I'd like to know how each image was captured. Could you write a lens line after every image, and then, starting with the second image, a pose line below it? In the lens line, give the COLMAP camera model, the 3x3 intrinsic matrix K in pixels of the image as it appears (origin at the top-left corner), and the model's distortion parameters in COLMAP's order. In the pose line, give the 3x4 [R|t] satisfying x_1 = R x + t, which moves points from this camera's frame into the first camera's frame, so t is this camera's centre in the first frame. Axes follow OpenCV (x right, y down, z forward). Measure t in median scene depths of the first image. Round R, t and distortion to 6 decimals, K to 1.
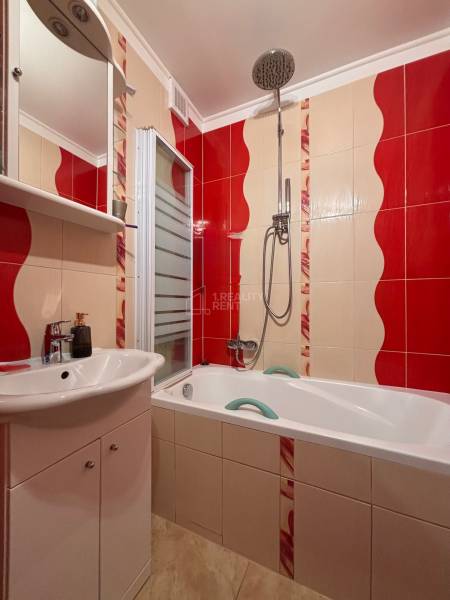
lens RADIAL K [[240.2, 0, 226.3], [0, 240.2, 301.5], [0, 0, 1]] dist [-0.000474, -0.001208]
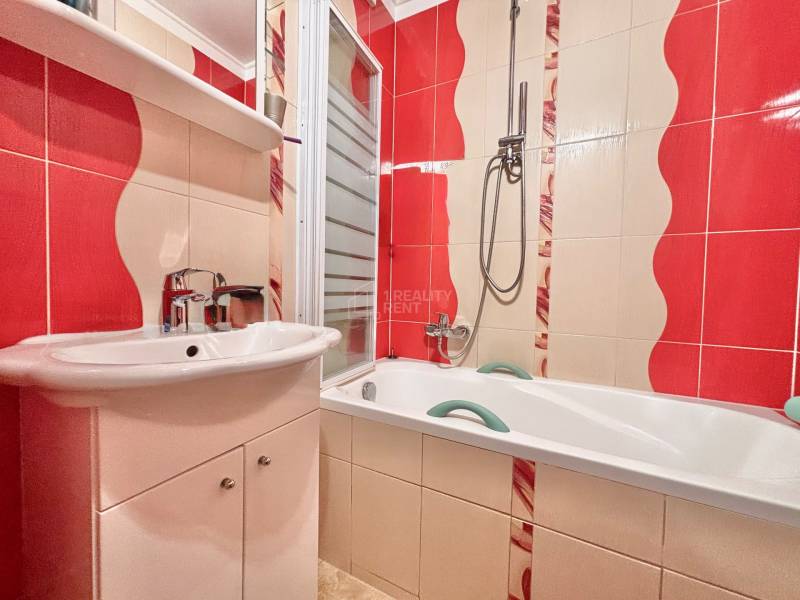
lens RADIAL K [[320.2, 0, 400.0], [0, 320.2, 300.0], [0, 0, 1]] dist [-0.000474, -0.001208]
pose [[0.998643, 0.022593, -0.046922, -0.035632], [-0.020679, 0.998950, 0.040875, 0.068881], [0.047796, -0.039849, 0.998062, 0.087409]]
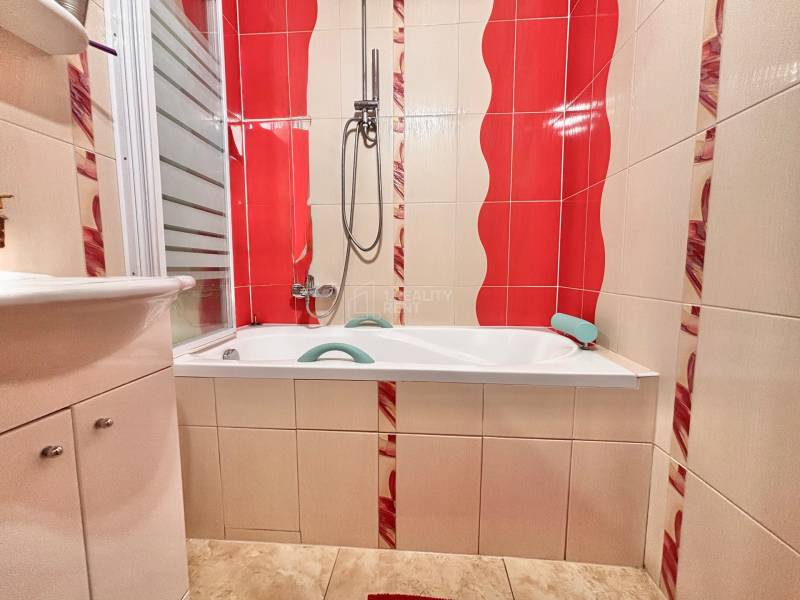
lens RADIAL K [[320.2, 0, 400.0], [0, 320.2, 300.0], [0, 0, 1]] dist [-0.000474, -0.001208]
pose [[0.934448, -0.036854, 0.354188, -0.038856], [-0.000027, 0.994623, 0.103564, 0.133517], [-0.356100, -0.096785, 0.929422, 0.042626]]
